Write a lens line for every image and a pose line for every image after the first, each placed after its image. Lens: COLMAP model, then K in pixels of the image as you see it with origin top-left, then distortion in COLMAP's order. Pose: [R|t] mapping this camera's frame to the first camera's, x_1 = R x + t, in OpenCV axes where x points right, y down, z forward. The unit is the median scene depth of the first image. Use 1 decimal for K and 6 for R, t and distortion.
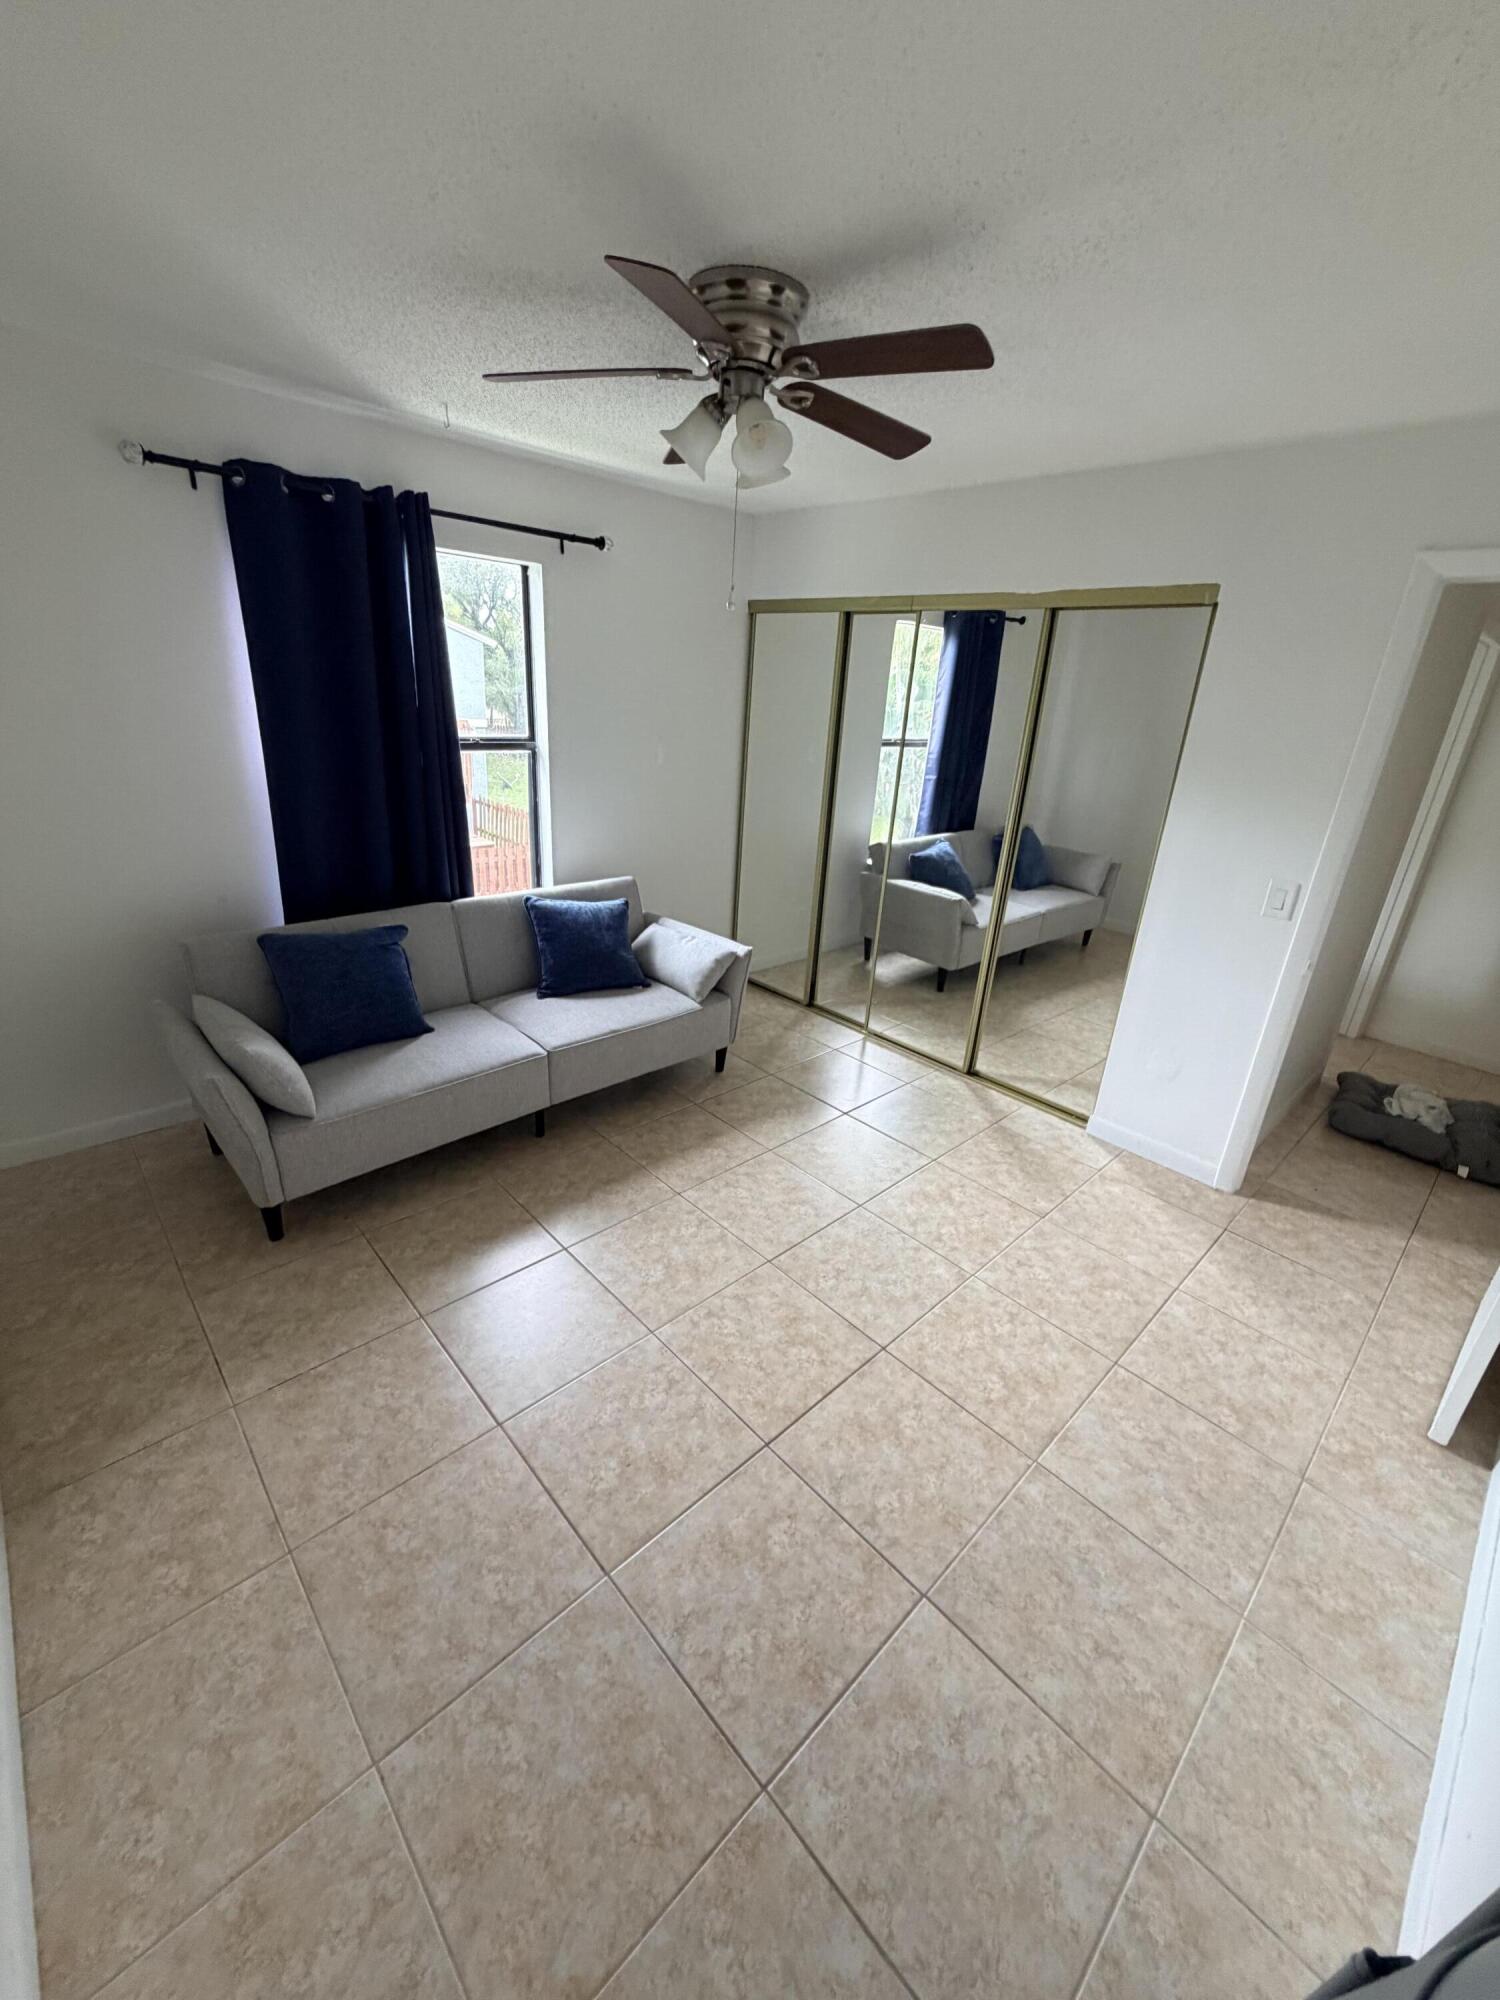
lens RADIAL K [[797.1, 0, 747.8], [0, 797.1, 997.1], [0, 0, 1]] dist [0.000233, 0.000087]
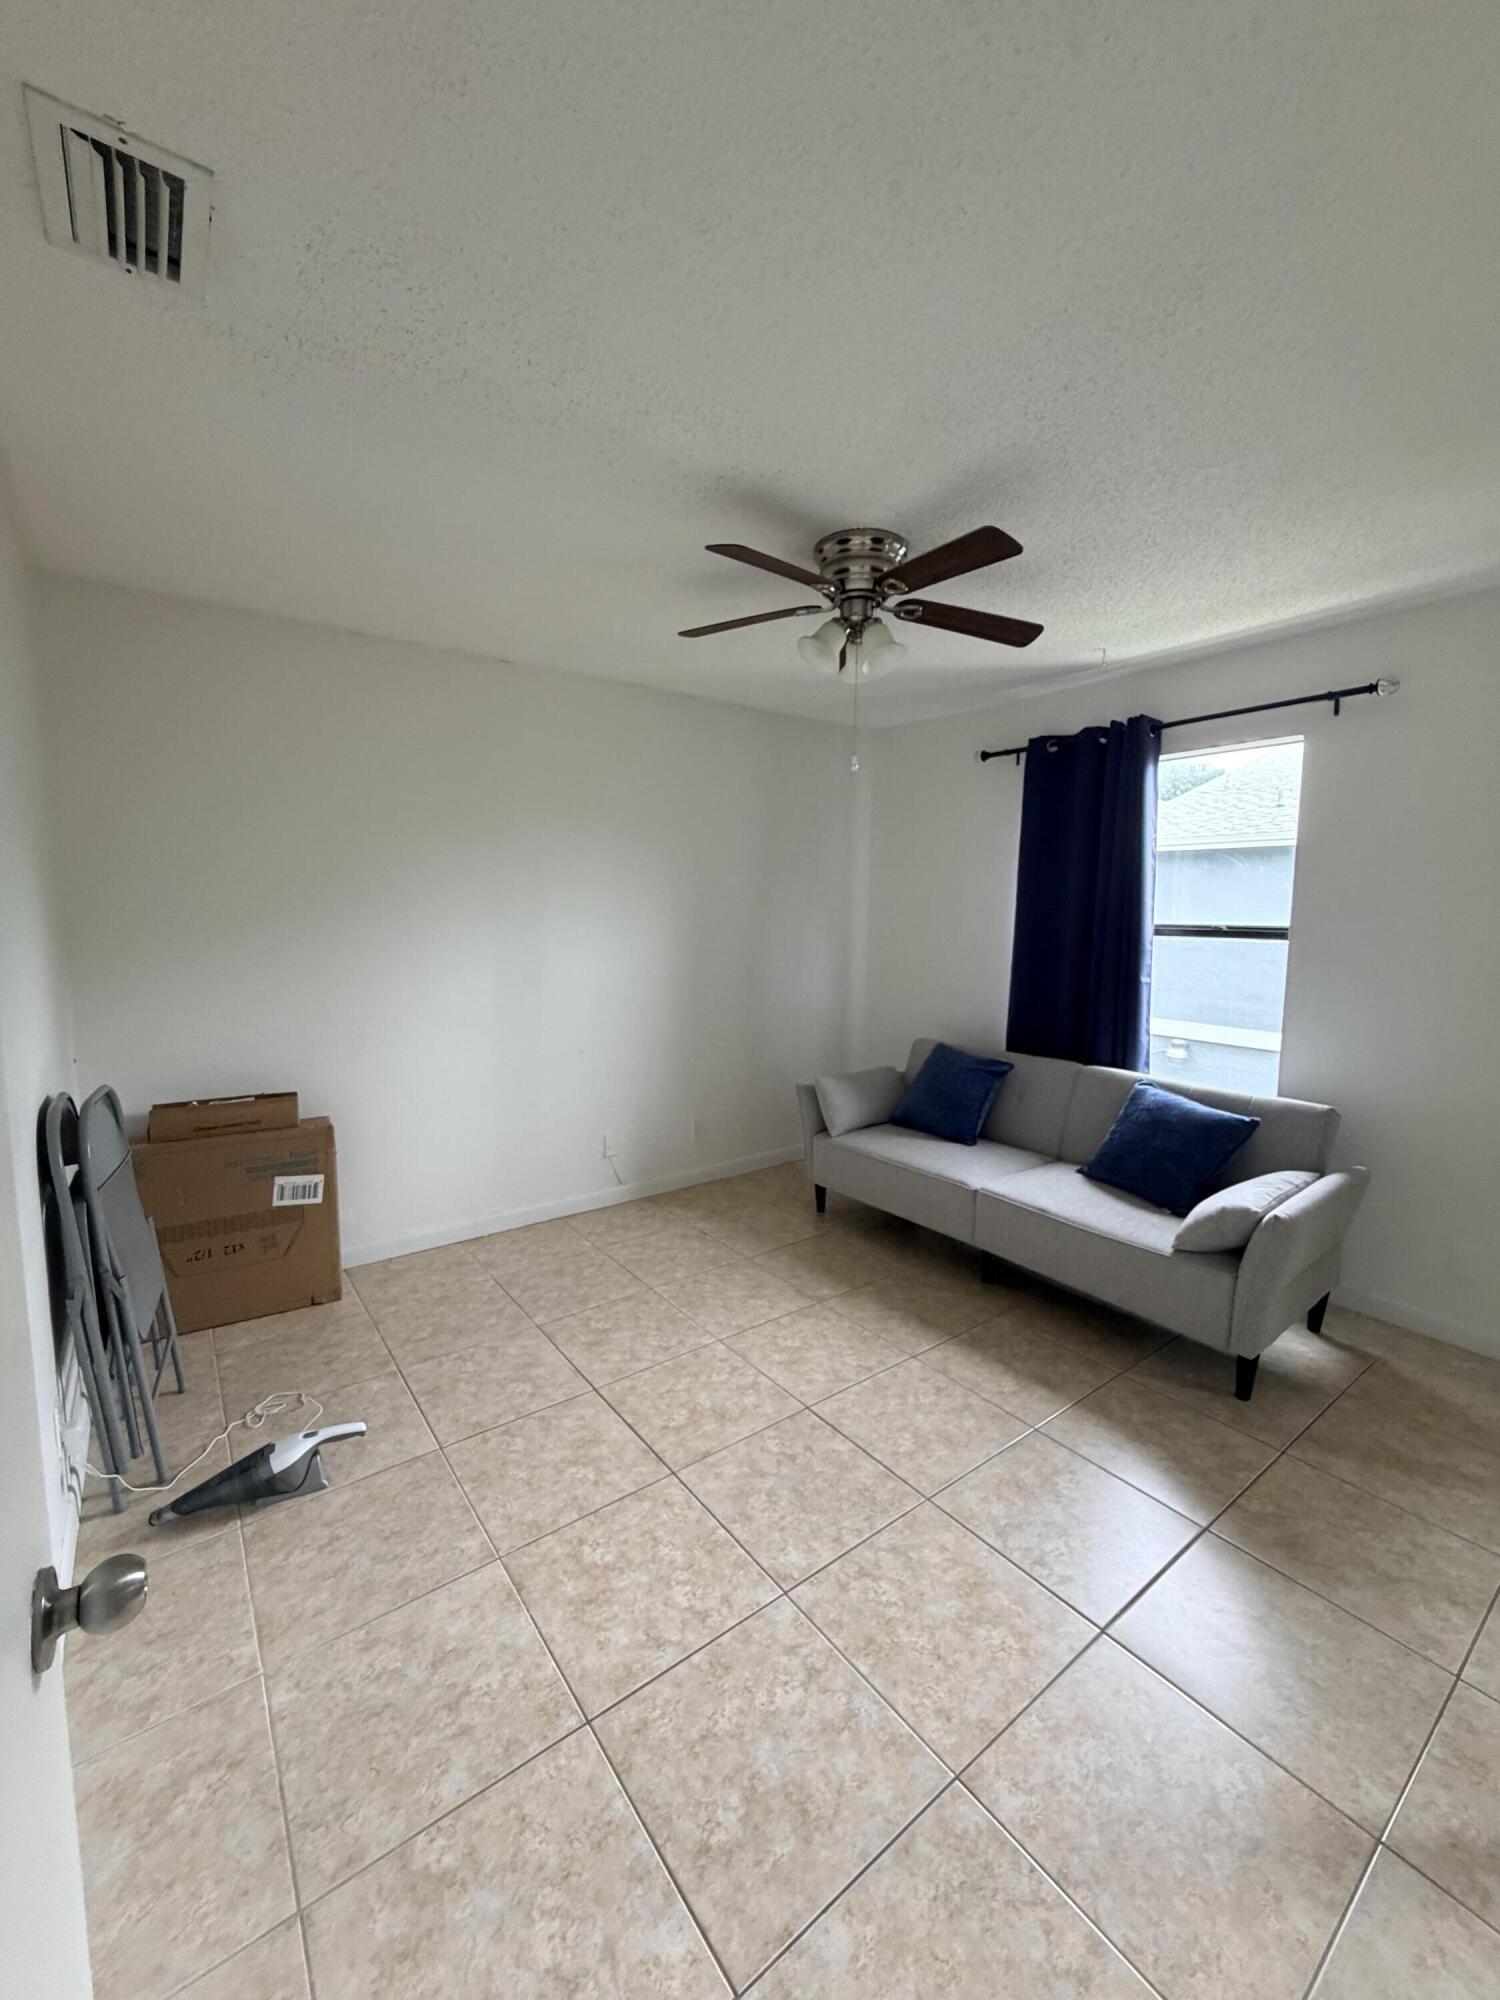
lens RADIAL K [[797.1, 0, 747.8], [0, 797.1, 997.1], [0, 0, 1]] dist [0.000233, 0.000087]
pose [[-0.113830, 0.050375, -0.992222, 1.046706], [-0.380019, 0.920557, 0.090333, -0.185519], [0.917948, 0.387346, -0.085644, 0.937612]]
